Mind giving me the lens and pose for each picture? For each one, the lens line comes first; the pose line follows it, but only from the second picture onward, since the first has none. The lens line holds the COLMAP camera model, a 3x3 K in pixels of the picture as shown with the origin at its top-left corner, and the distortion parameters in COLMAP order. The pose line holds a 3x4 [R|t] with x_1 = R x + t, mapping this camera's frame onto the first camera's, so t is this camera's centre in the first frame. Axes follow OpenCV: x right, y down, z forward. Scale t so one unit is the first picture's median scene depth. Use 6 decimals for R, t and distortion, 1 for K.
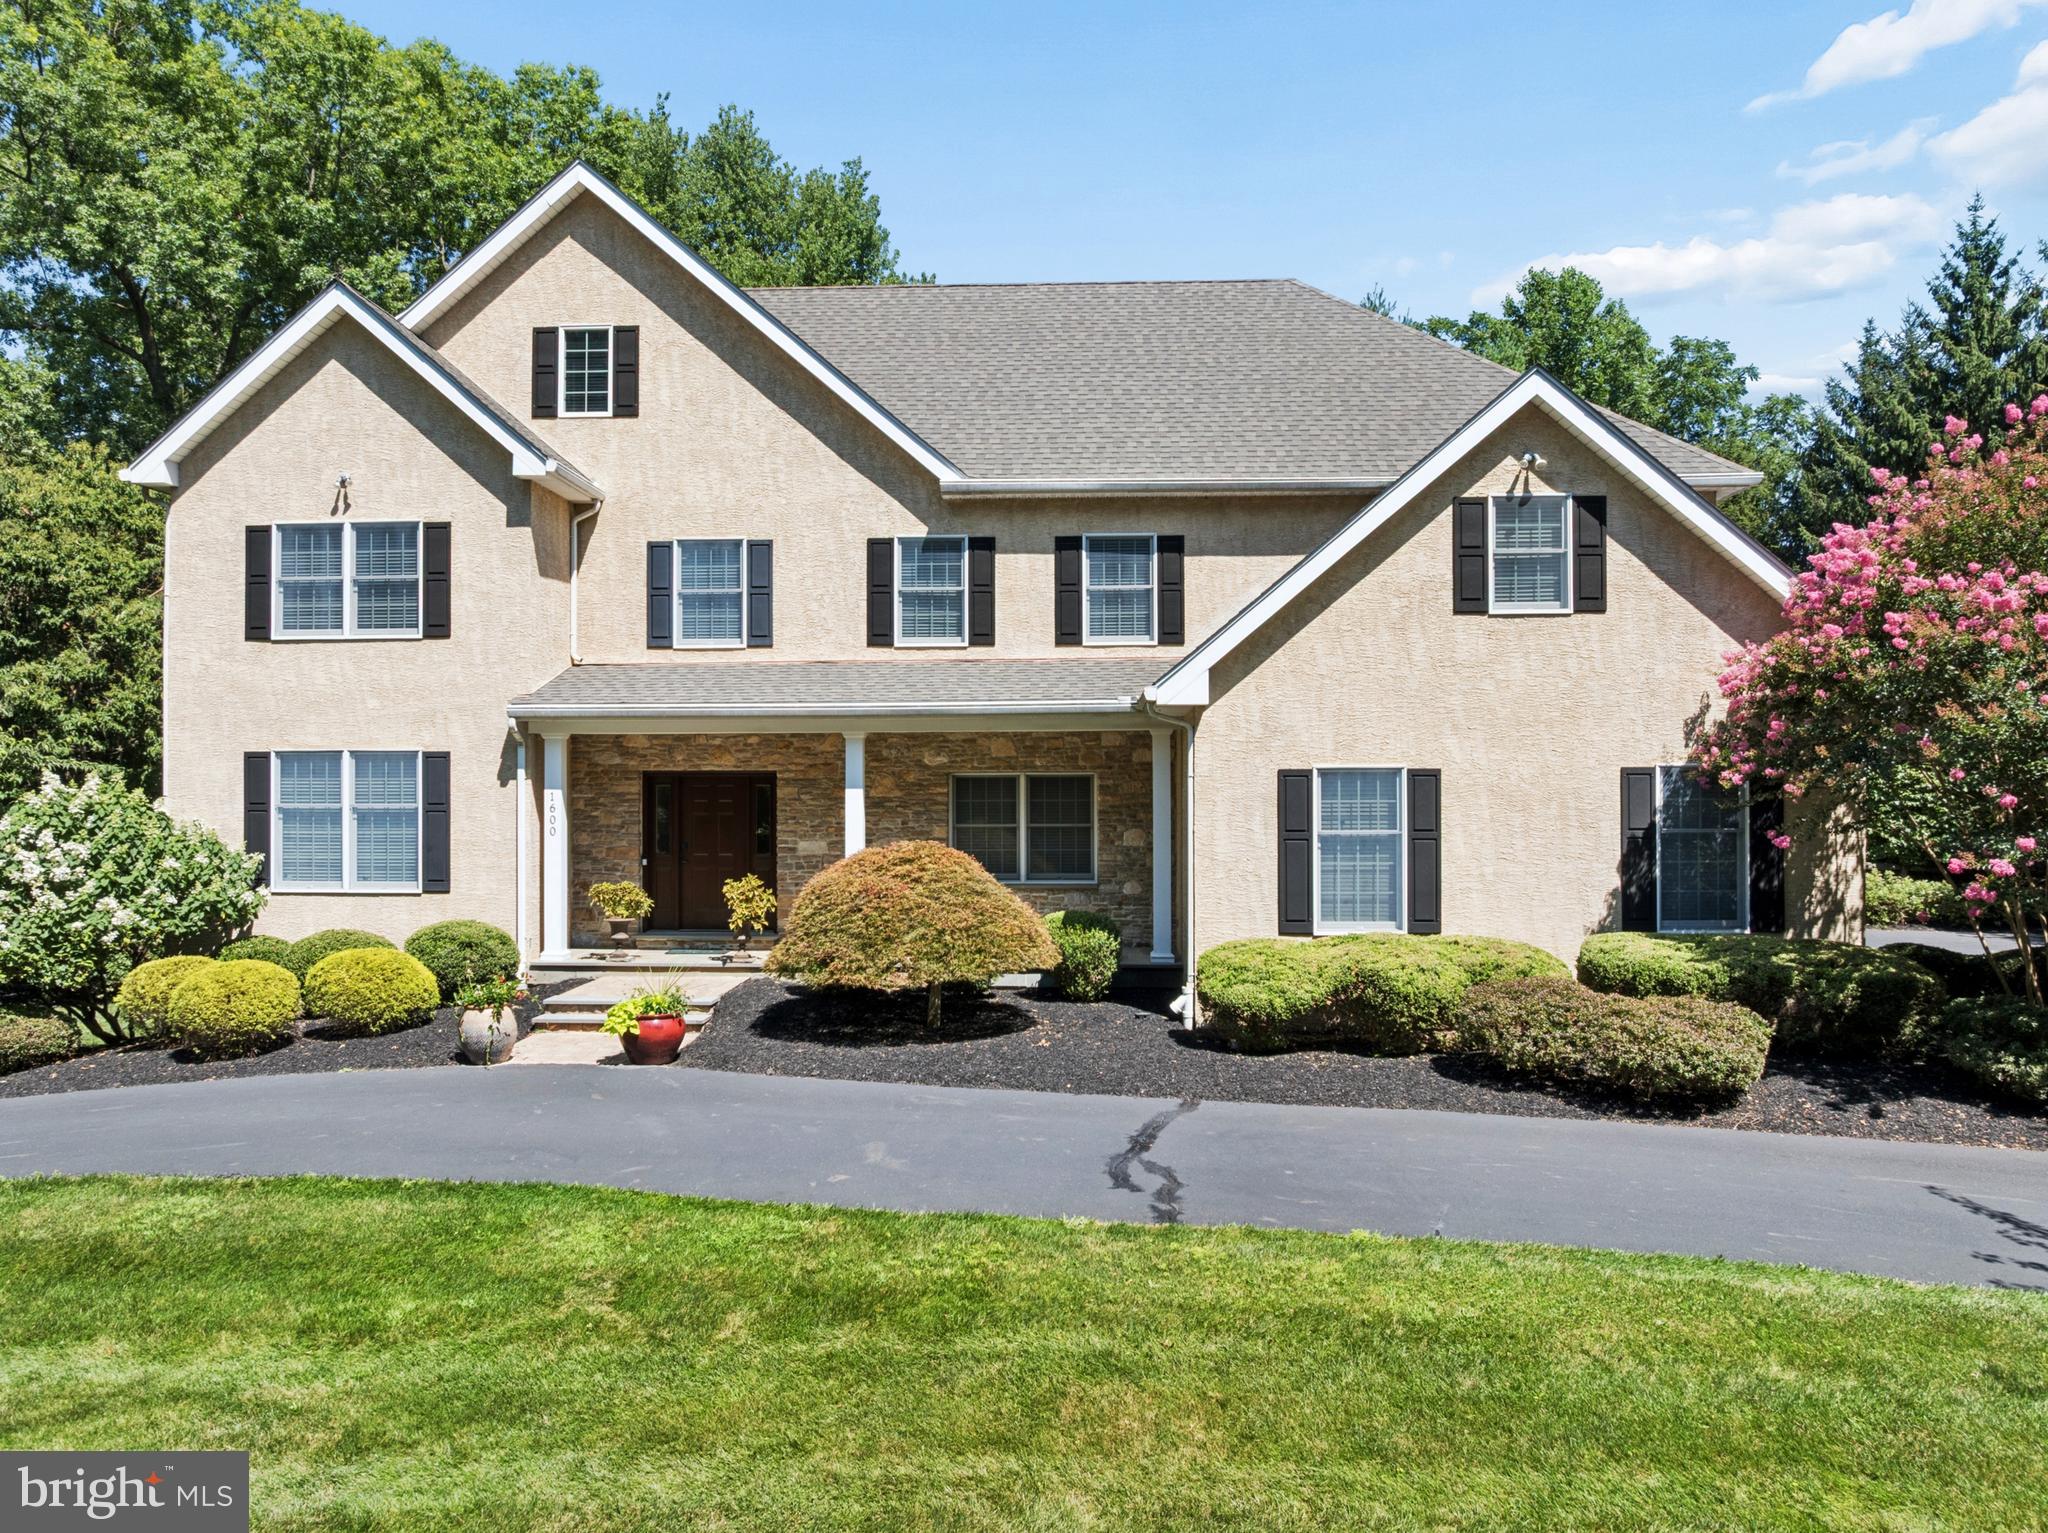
lens RADIAL K [[1421.0, 0, 1026.6], [0, 1421.0, 775.7], [0, 0, 1]] dist [-0.034220, 0.005424]
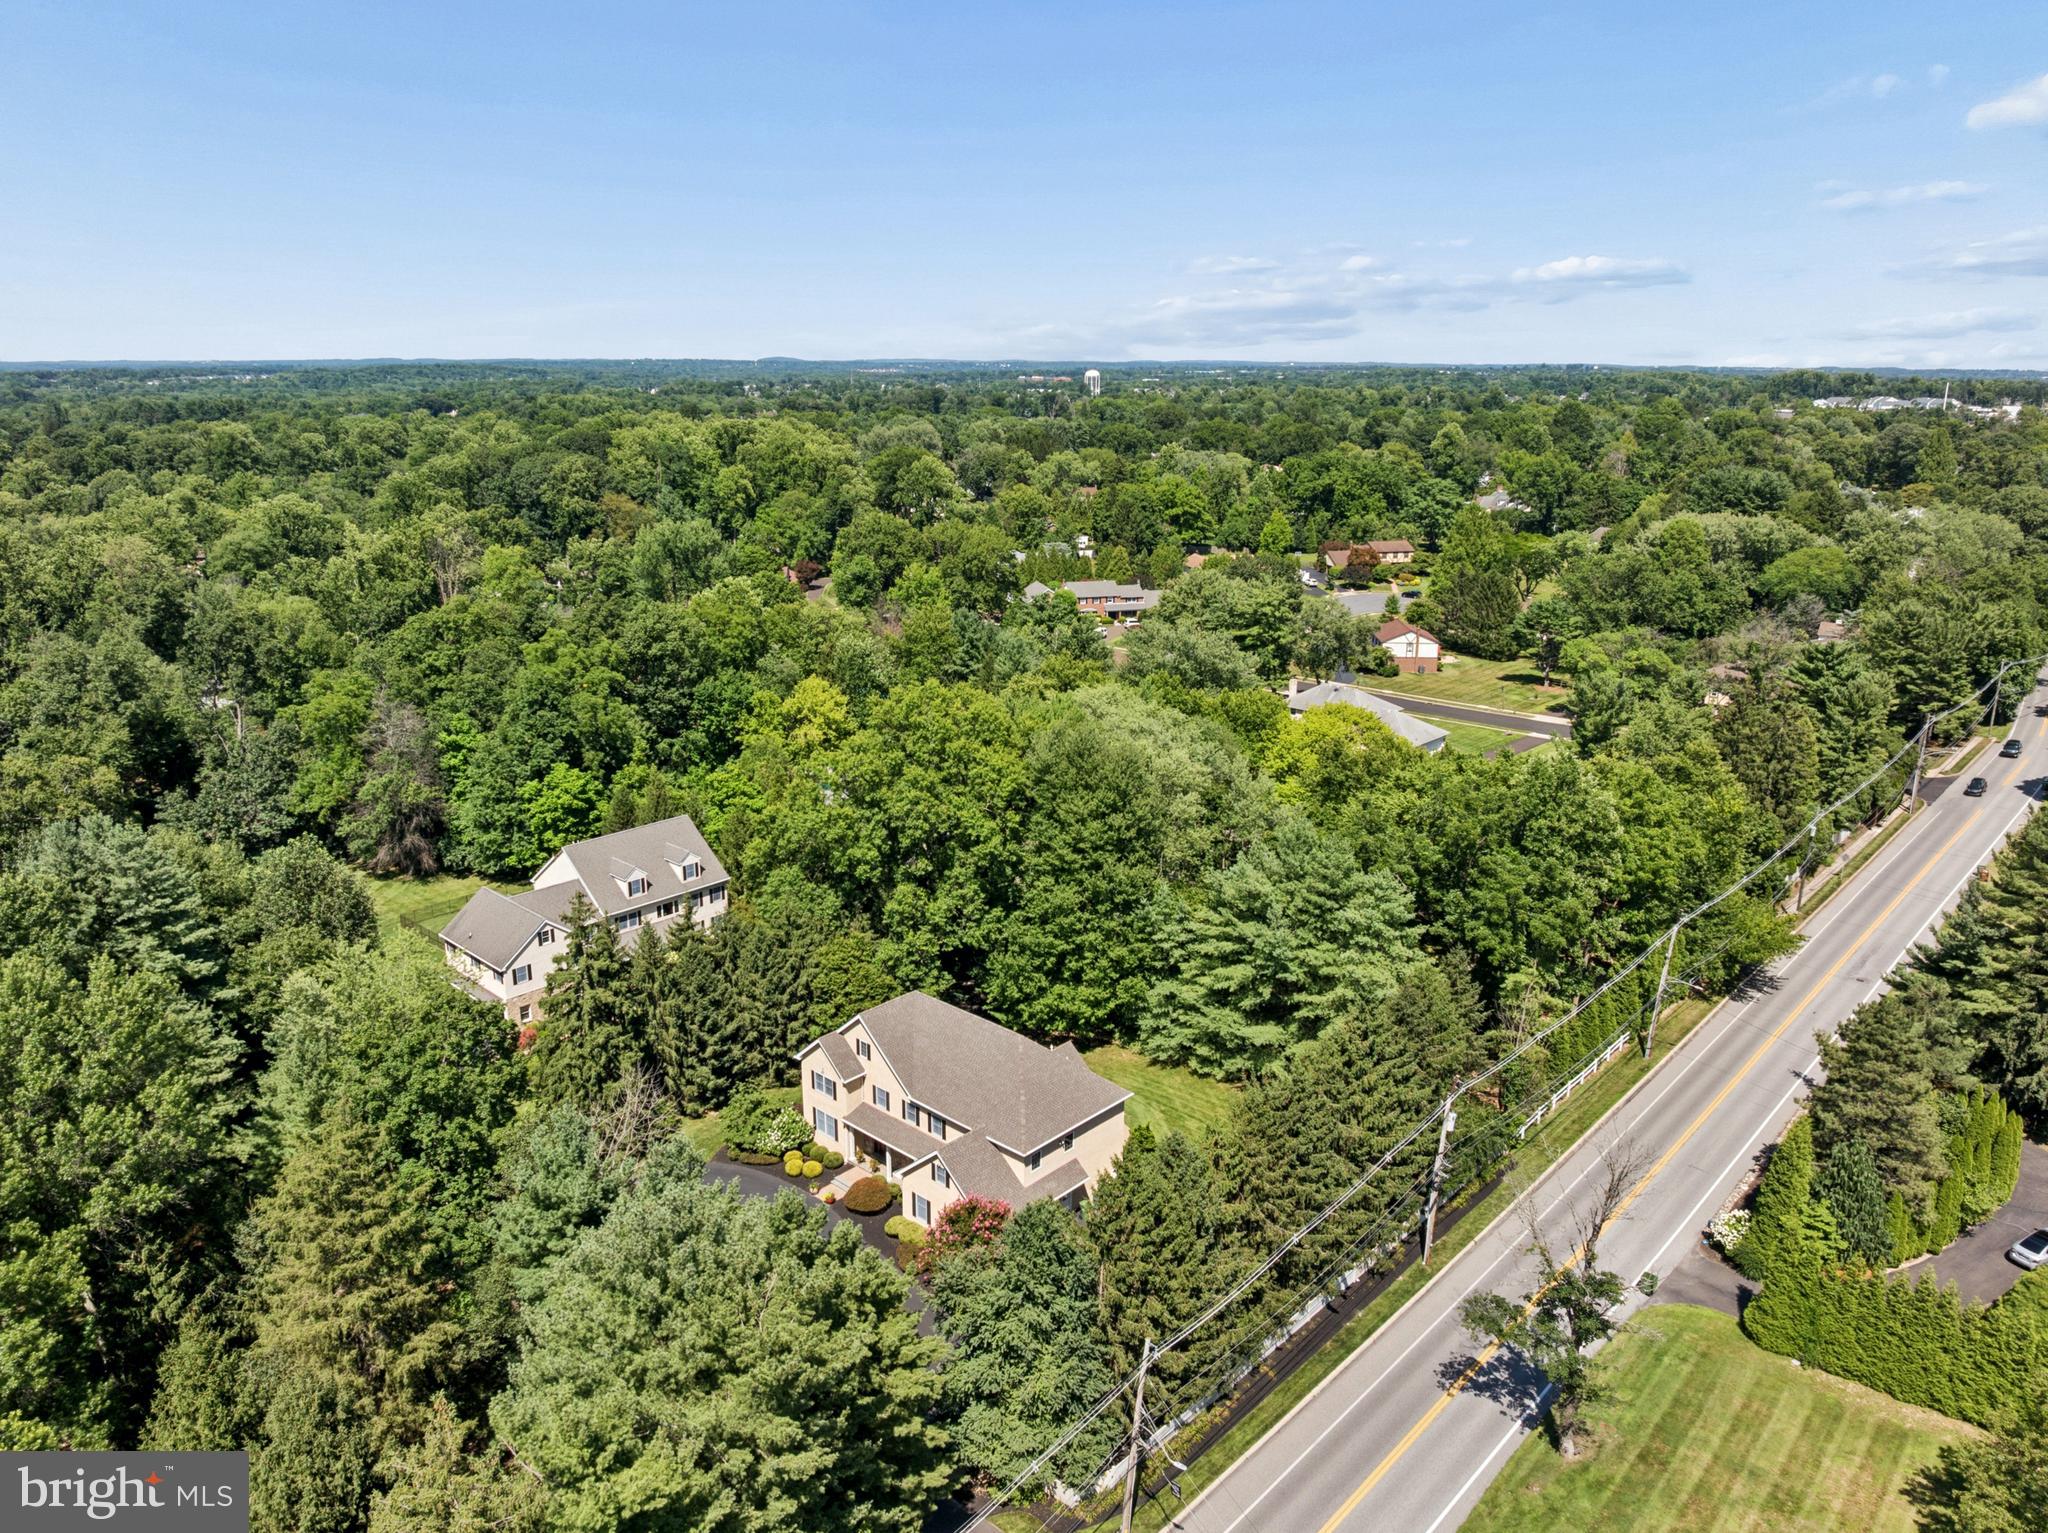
lens RADIAL K [[1421.0, 0, 1036.1], [0, 1421.0, 762.5], [0, 0, 1]] dist [-0.034220, 0.005424]
pose [[0.765998, 0.178470, -0.617573, 3.333391], [-0.008696, 0.963478, 0.267646, -2.830307], [0.642784, -0.199646, 0.739574, -2.298142]]
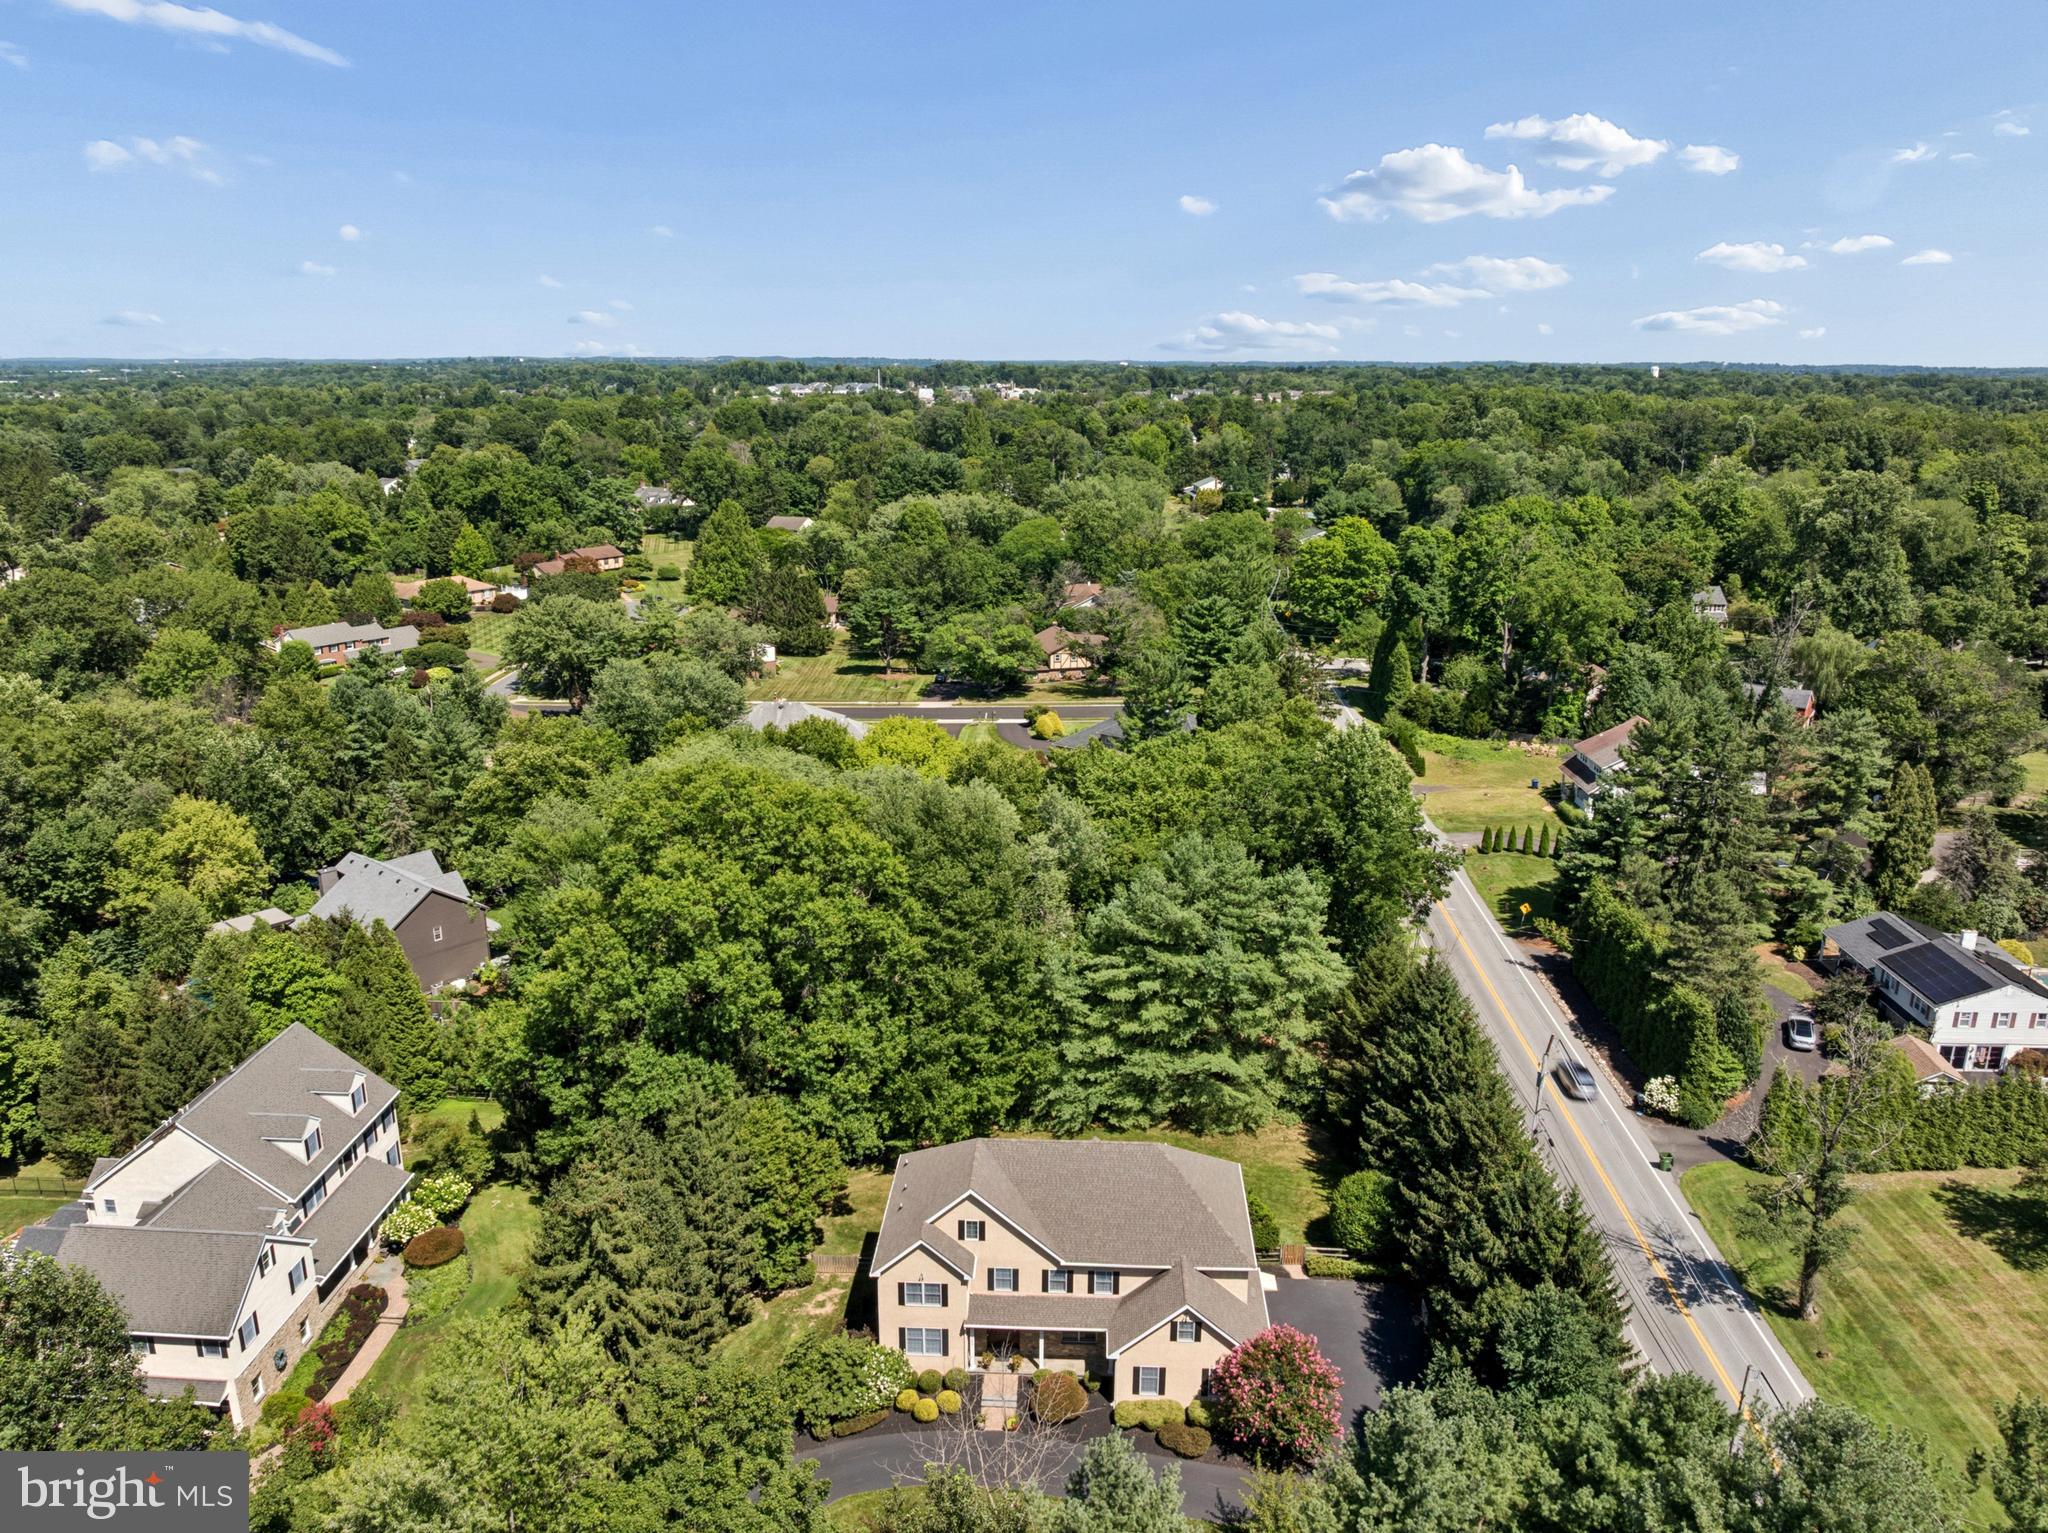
lens RADIAL K [[1421.0, 0, 1025.1], [0, 1421.0, 773.0], [0, 0, 1]] dist [-0.034220, 0.005424]
pose [[0.999980, 0.006298, -0.000460, -0.180327], [-0.005932, 0.961800, 0.273688, -2.837017], [0.002166, -0.273679, 0.961819, -2.697935]]
